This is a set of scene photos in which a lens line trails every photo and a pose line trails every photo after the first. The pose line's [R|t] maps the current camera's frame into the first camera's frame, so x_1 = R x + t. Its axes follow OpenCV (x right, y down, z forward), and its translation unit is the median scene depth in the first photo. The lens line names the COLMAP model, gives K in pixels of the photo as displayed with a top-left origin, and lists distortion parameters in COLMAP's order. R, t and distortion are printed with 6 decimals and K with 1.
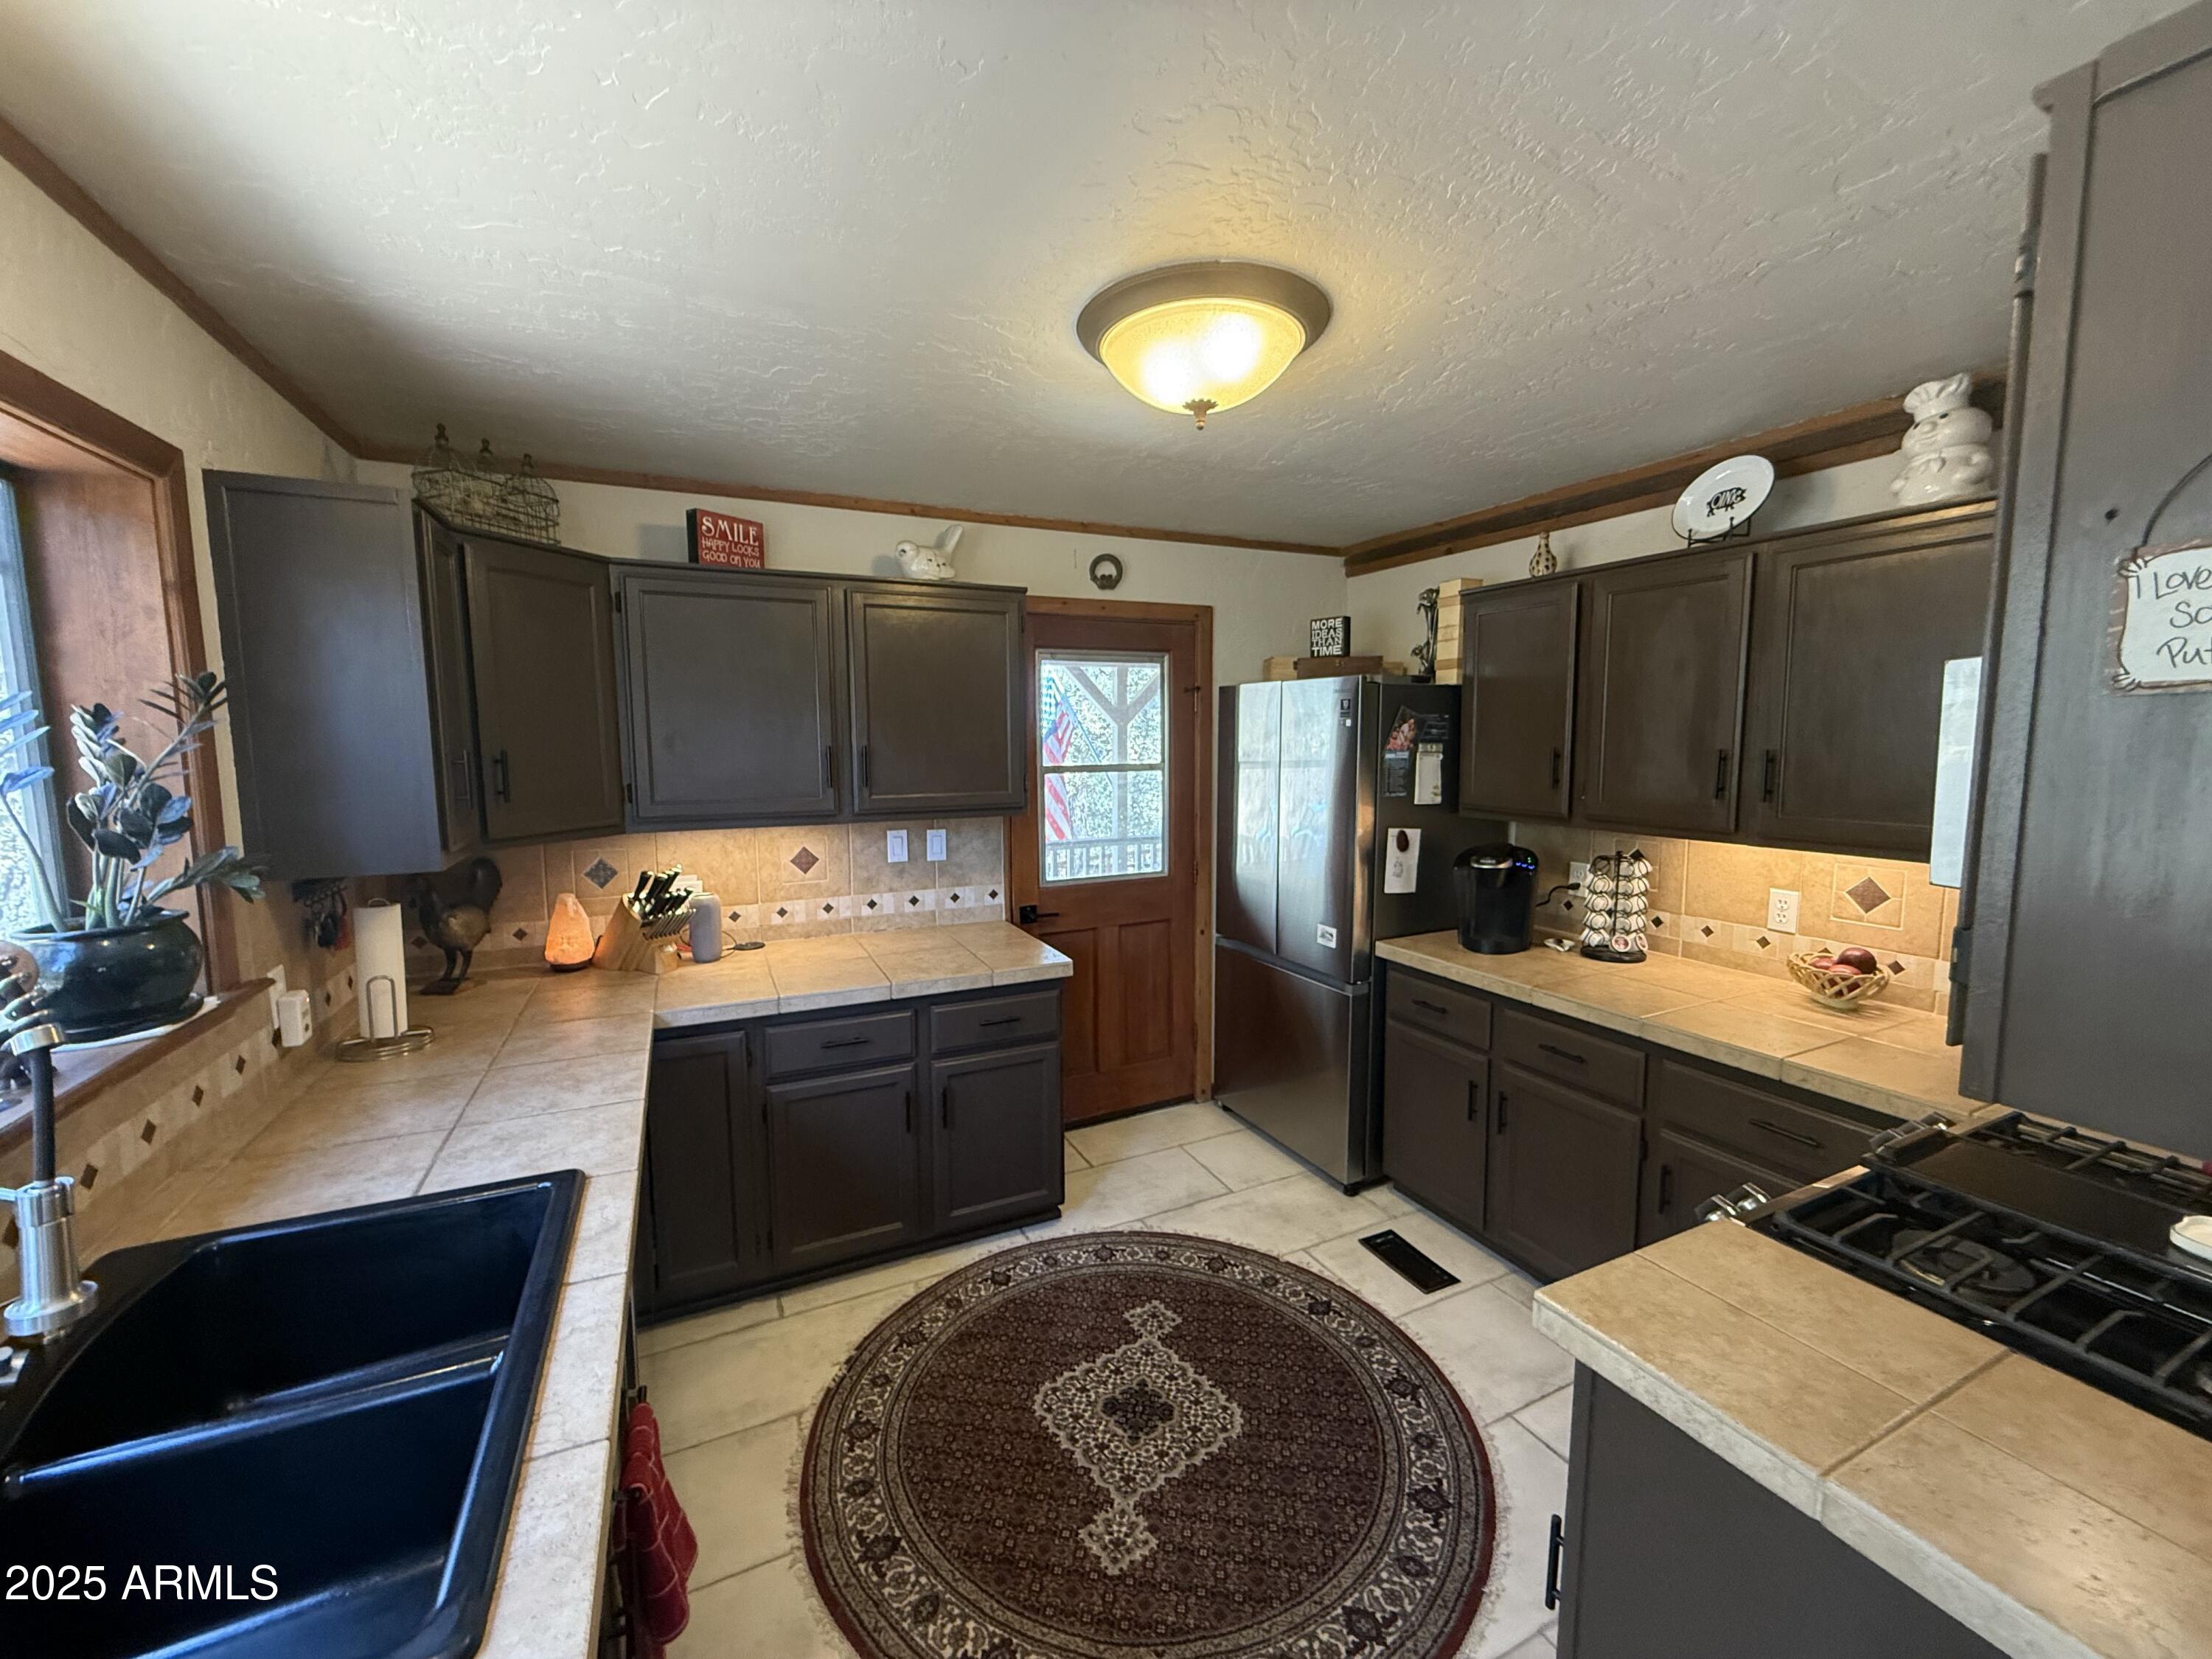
lens RADIAL K [[886.3, 0, 1105.3], [0, 886.3, 827.9], [0, 0, 1]] dist [-0.001876, 0.000011]
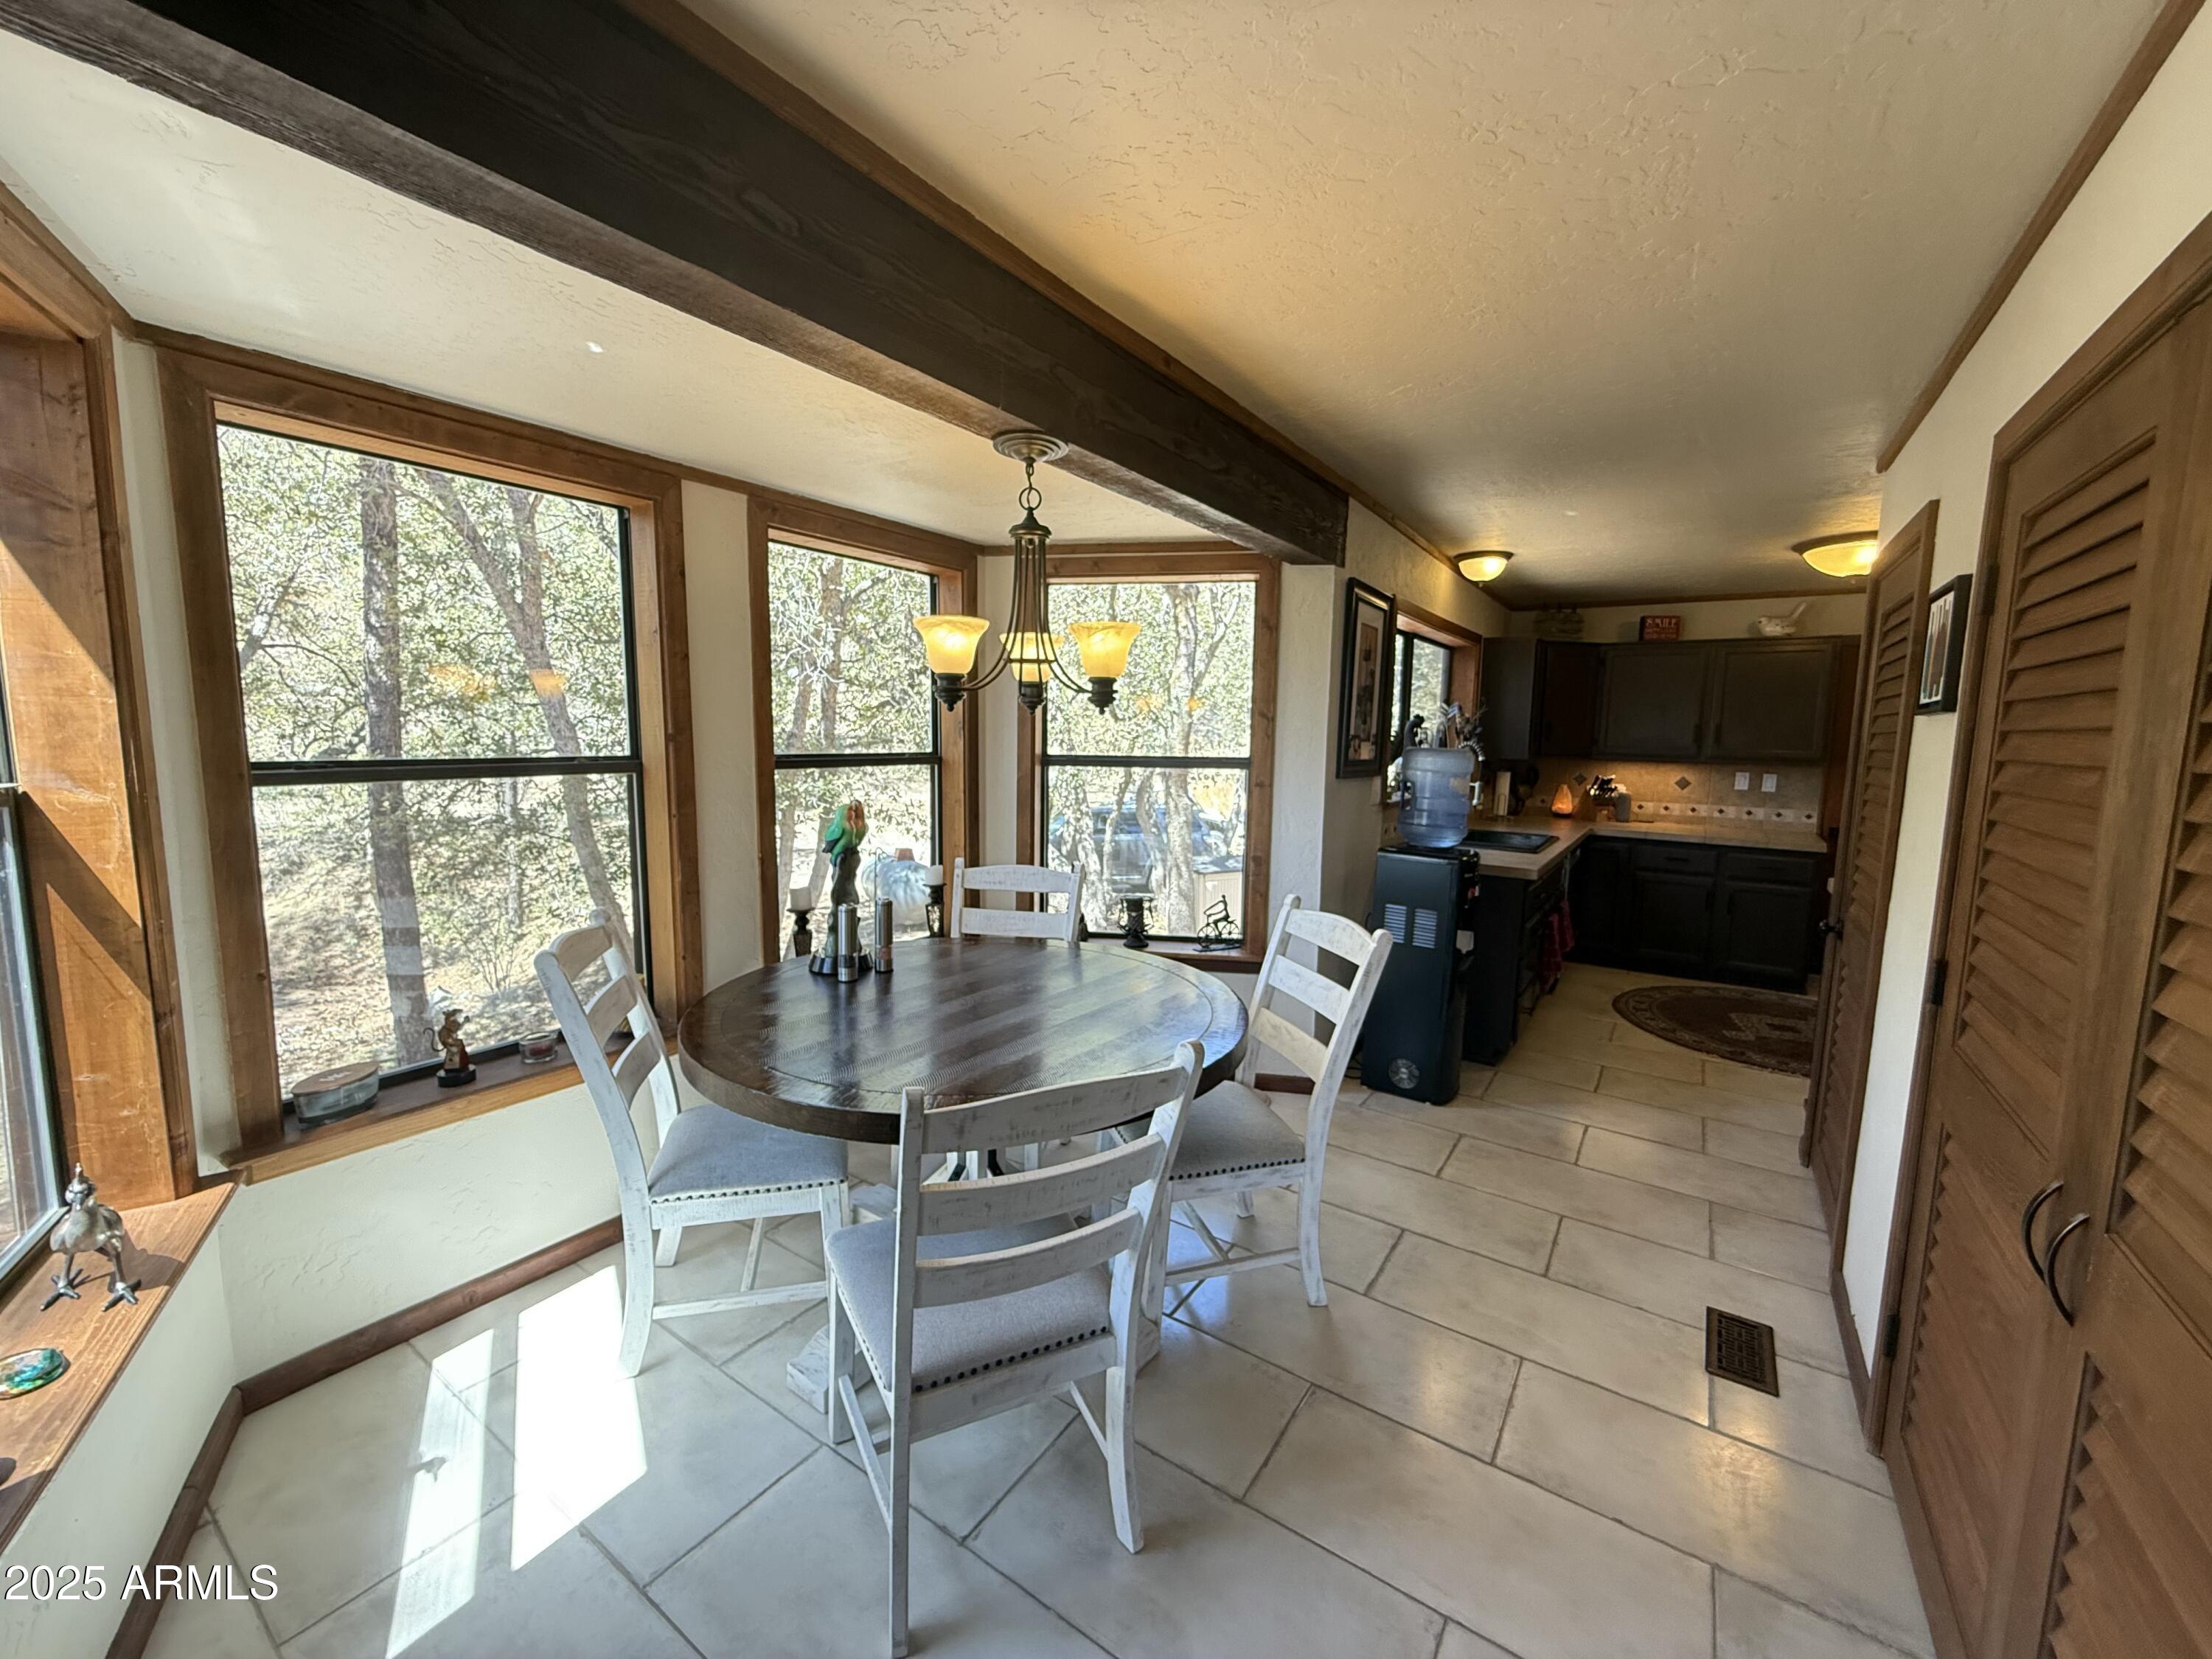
lens RADIAL K [[886.3, 0, 1095.6], [0, 886.3, 826.8], [0, 0, 1]] dist [-0.001876, 0.000011]
pose [[0.507819, 0.114611, -0.853806, 0.750477], [-0.110442, 0.991593, 0.067419, 0.158272], [0.854355, 0.060060, 0.516208, -1.221038]]
